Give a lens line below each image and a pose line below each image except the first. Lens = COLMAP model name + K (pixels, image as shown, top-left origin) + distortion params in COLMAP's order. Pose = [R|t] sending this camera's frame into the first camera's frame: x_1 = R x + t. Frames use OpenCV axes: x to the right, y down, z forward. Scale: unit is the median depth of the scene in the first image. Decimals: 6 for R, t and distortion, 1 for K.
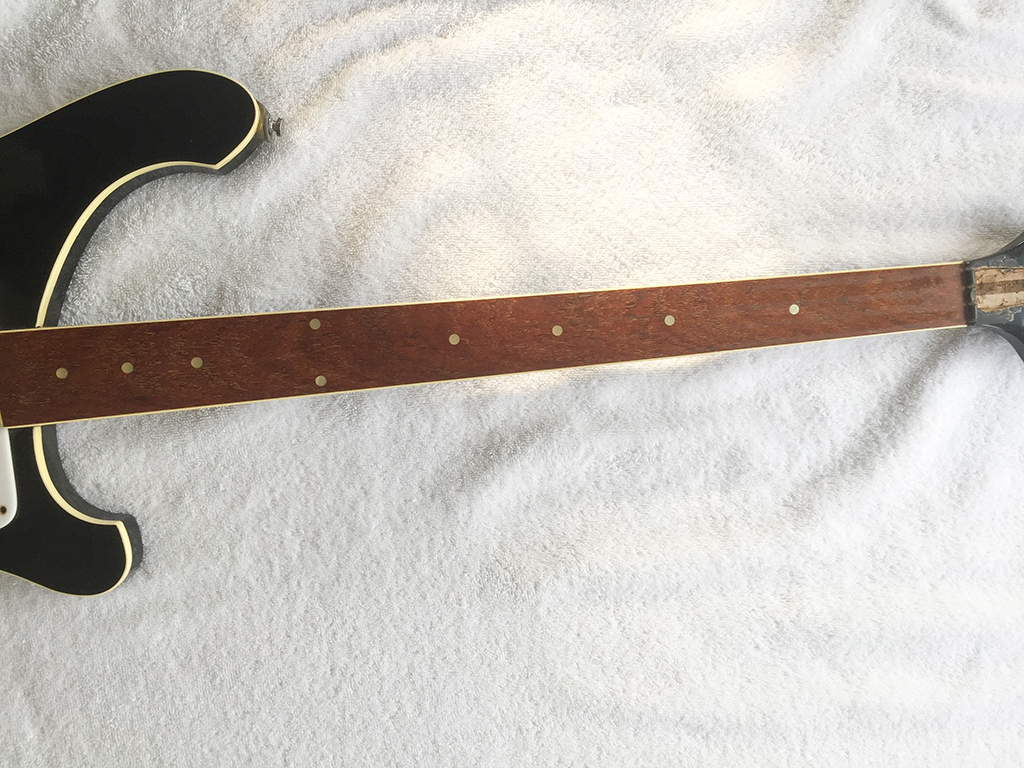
lens RADIAL K [[863.2, 0, 515.4], [0, 863.2, 387.6], [0, 0, 1]] dist [0.066658, -0.108168]
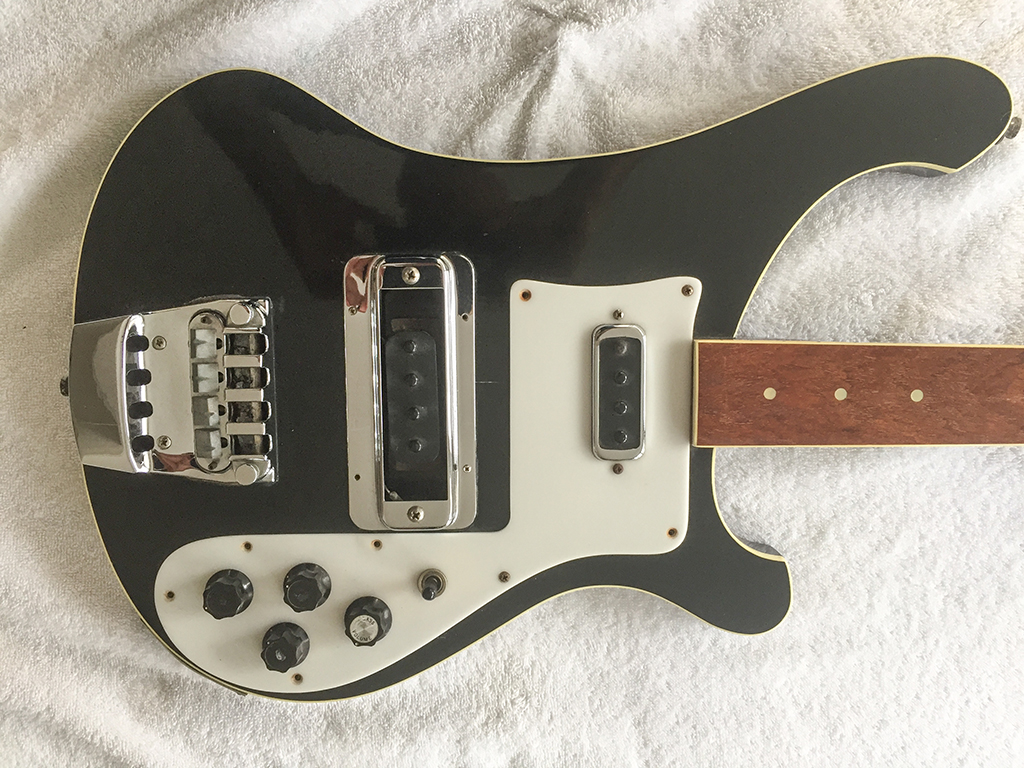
lens RADIAL K [[863.2, 0, 506.6], [0, 863.2, 385.2], [0, 0, 1]] dist [0.066658, -0.108168]
pose [[0.989838, 0.104738, -0.096183, -0.628364], [-0.099649, 0.993430, 0.056283, -0.043117], [0.101446, -0.046127, 0.993771, 0.077577]]
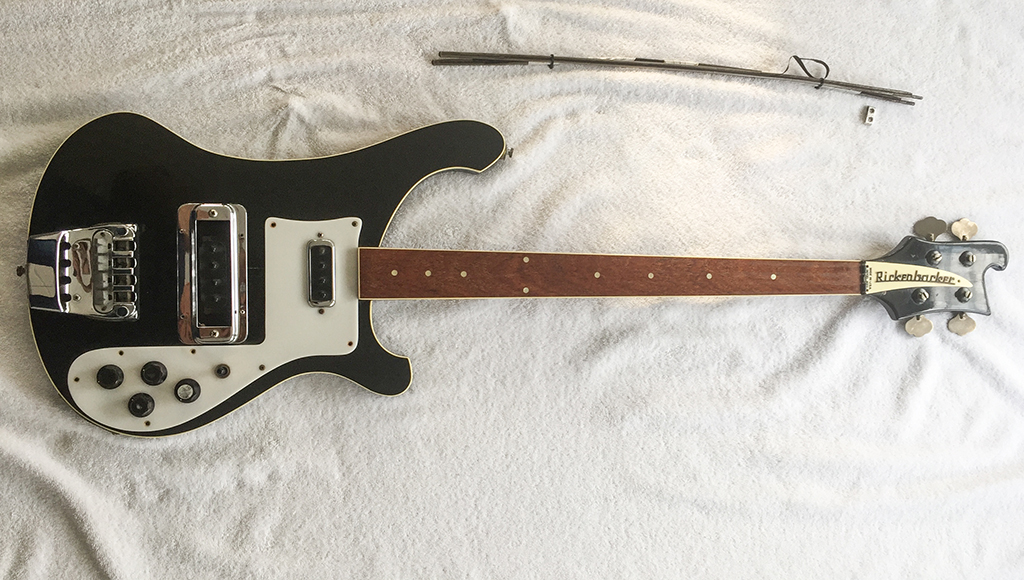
lens RADIAL K [[917.2, 0, 548.0], [0, 917.2, 301.5], [0, 0, 1]] dist [0.042689, -0.063098]
pose [[0.990605, 0.090752, 0.102302, -0.347998], [-0.083445, 0.993792, -0.073586, 0.145360], [-0.108345, 0.064358, 0.992028, -0.884964]]
